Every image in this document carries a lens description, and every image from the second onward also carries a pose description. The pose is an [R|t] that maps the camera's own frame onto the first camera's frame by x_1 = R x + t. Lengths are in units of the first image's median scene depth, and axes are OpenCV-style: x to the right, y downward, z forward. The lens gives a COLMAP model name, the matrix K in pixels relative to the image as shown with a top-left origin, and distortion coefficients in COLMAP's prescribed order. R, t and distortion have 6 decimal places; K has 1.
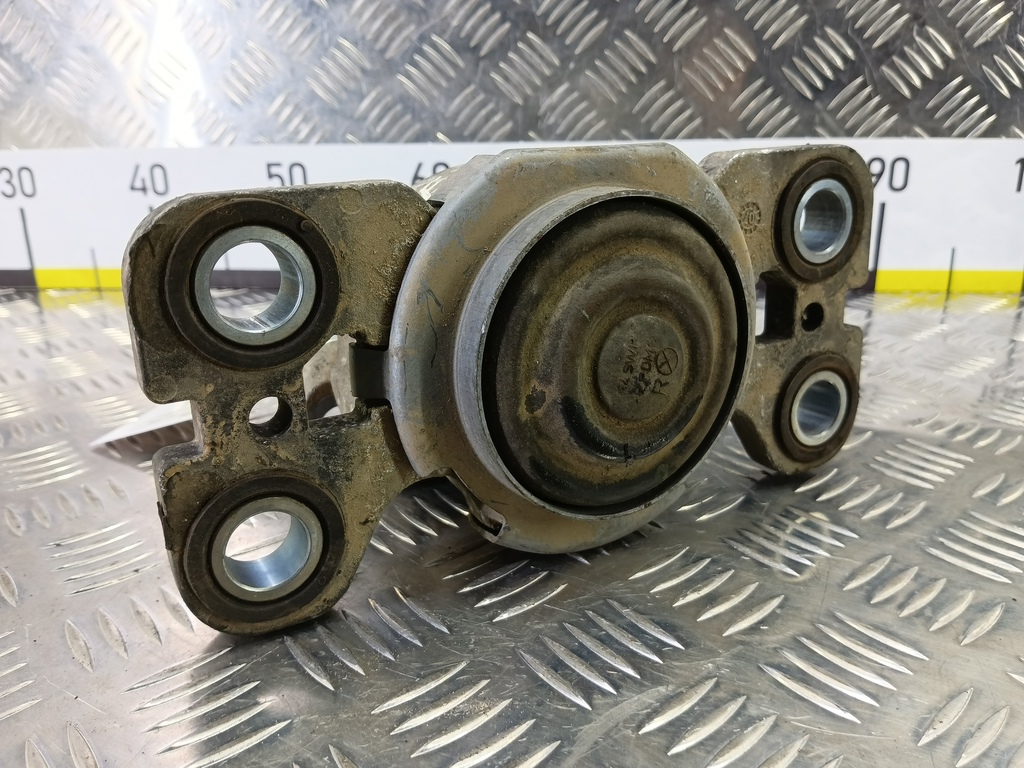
lens RADIAL K [[859.2, 0, 510.1], [0, 859.2, 379.9], [0, 0, 1]] dist [-0.019359, -0.031821]
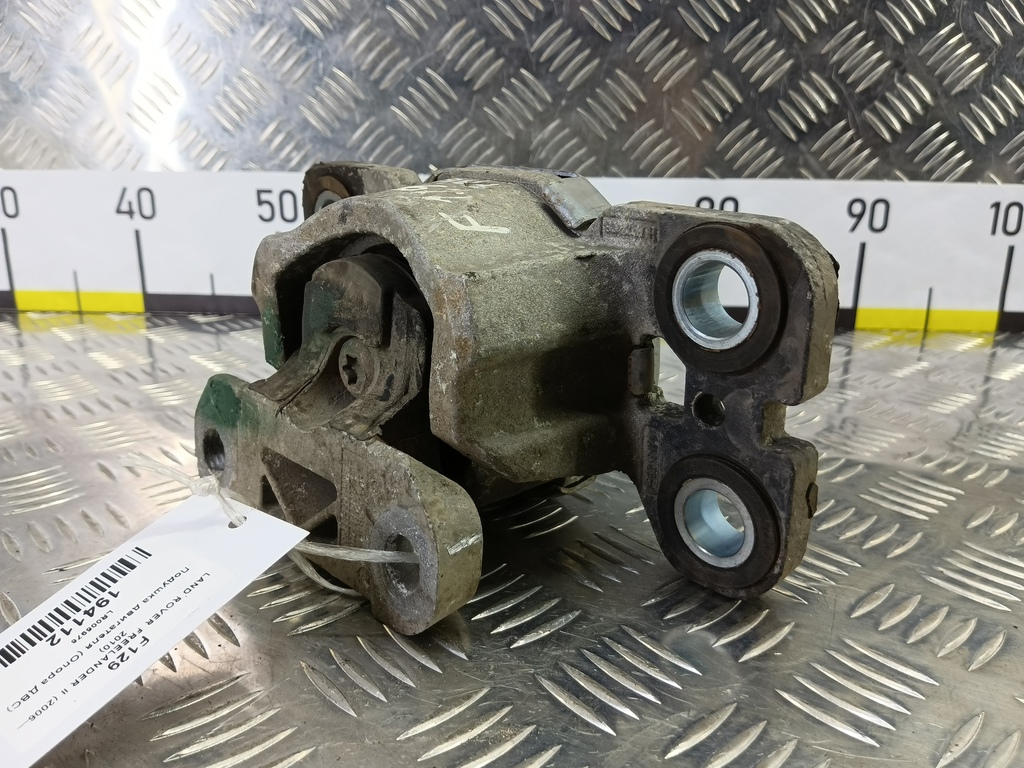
lens RADIAL K [[859.2, 0, 518.6], [0, 859.2, 386.4], [0, 0, 1]] dist [-0.019359, -0.031821]
pose [[0.998776, 0.014705, 0.047223, -0.026007], [-0.013219, 0.999412, -0.031633, 0.003512], [-0.047661, 0.030970, 0.998383, -0.002977]]
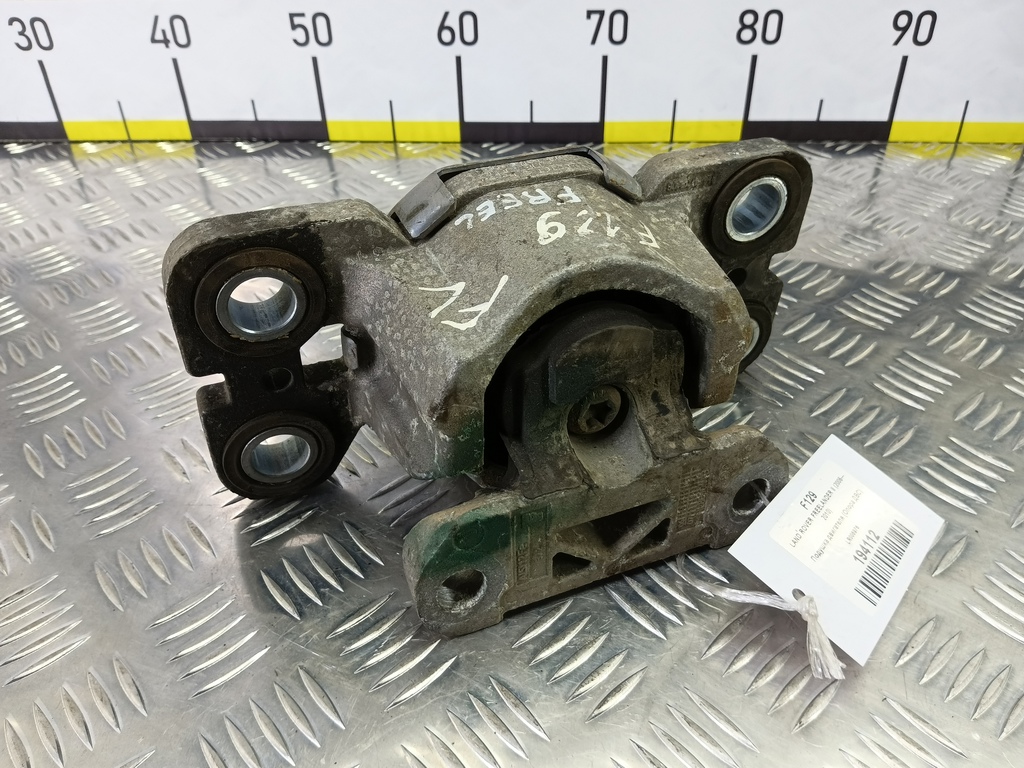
lens RADIAL K [[859.2, 0, 505.2], [0, 859.2, 382.4], [0, 0, 1]] dist [-0.019359, -0.031821]
pose [[0.999707, -0.018106, 0.016086, -0.066502], [0.012344, 0.952333, 0.304809, -0.161629], [-0.020838, -0.304521, 0.952278, -0.074228]]
